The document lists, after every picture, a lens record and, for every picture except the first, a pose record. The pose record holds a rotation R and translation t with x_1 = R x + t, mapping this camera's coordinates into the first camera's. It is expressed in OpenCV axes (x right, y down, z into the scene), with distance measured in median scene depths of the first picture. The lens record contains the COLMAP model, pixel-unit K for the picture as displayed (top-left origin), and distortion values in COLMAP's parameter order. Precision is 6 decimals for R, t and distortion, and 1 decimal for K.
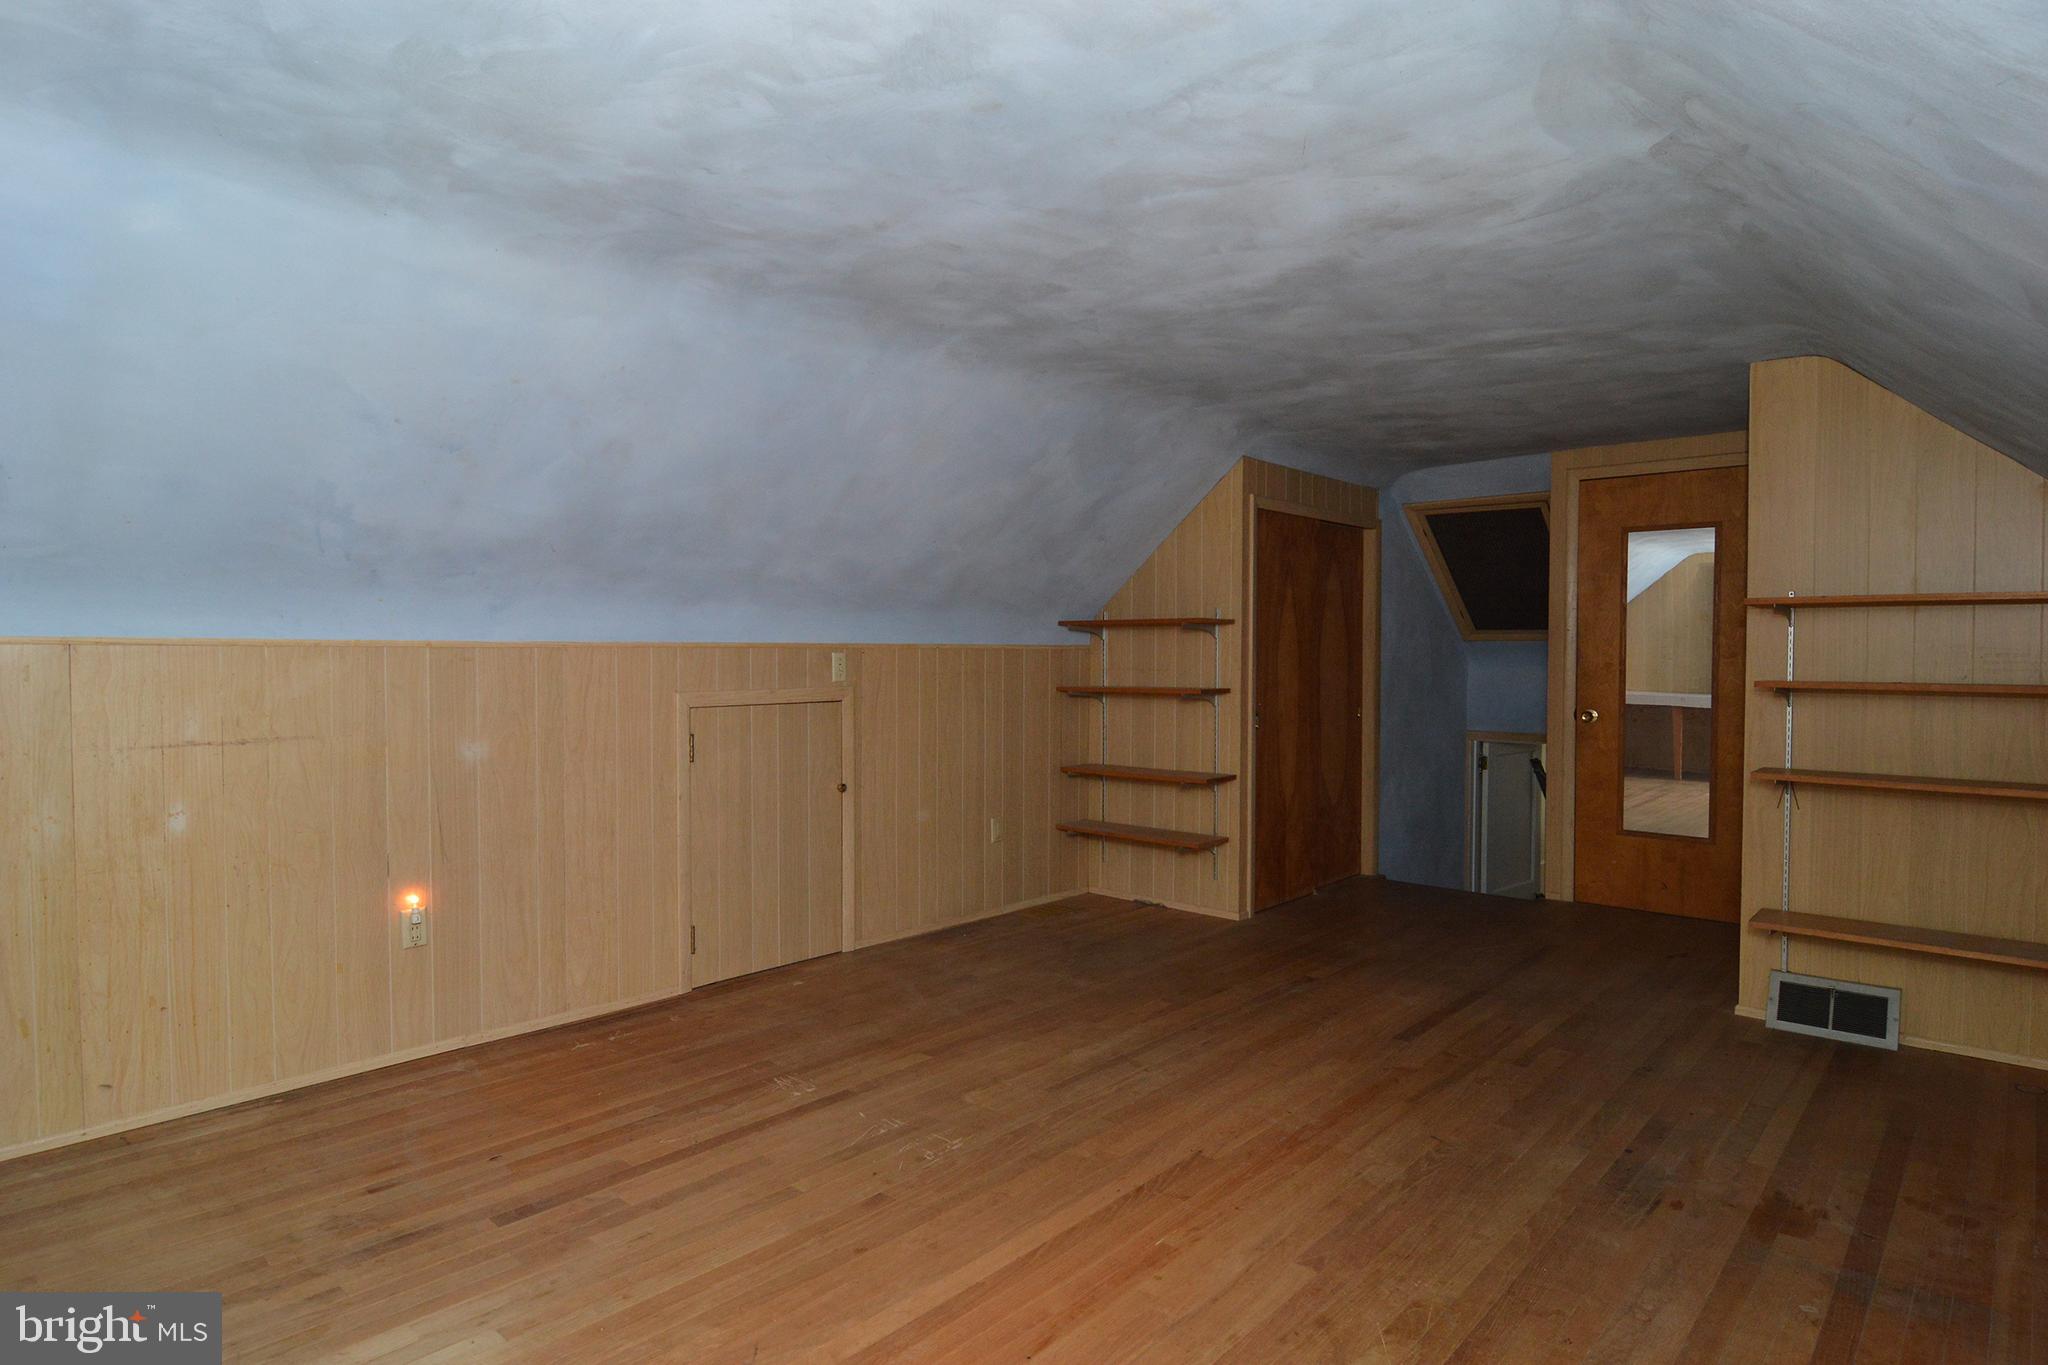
lens RADIAL K [[1112.8, 0, 1018.3], [0, 1112.8, 685.1], [0, 0, 1]] dist [-0.000271, -0.014310]
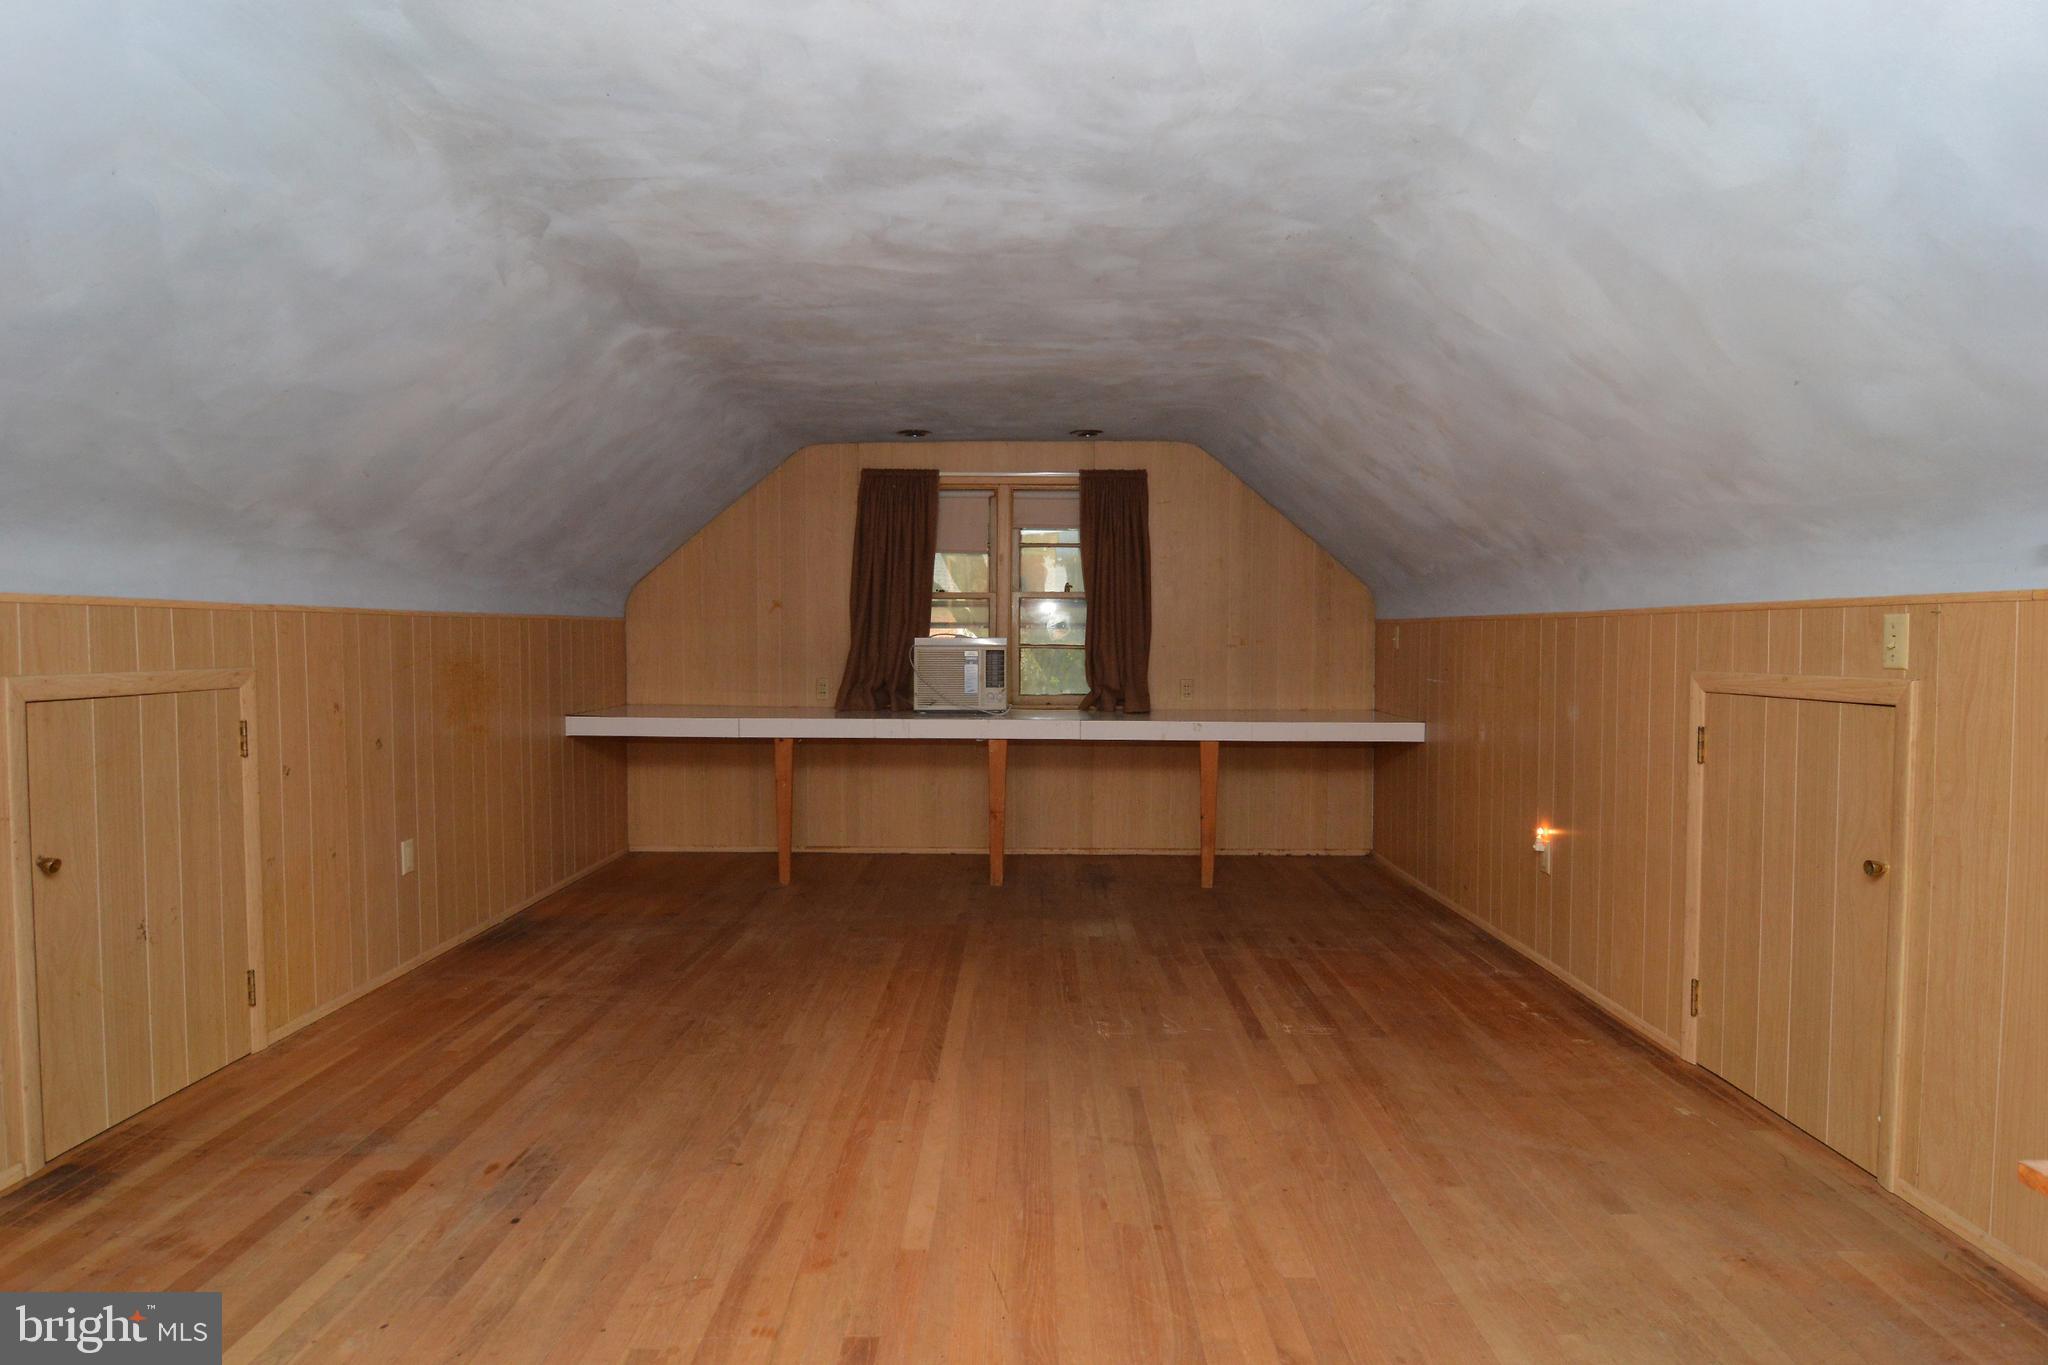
lens RADIAL K [[1112.8, 0, 1018.3], [0, 1112.8, 685.1], [0, 0, 1]] dist [-0.000271, -0.014310]
pose [[-0.741307, 0.025657, -0.670675, 0.714053], [-0.022044, 0.997799, 0.062537, -0.027200], [0.670804, 0.061144, -0.739110, 1.604398]]
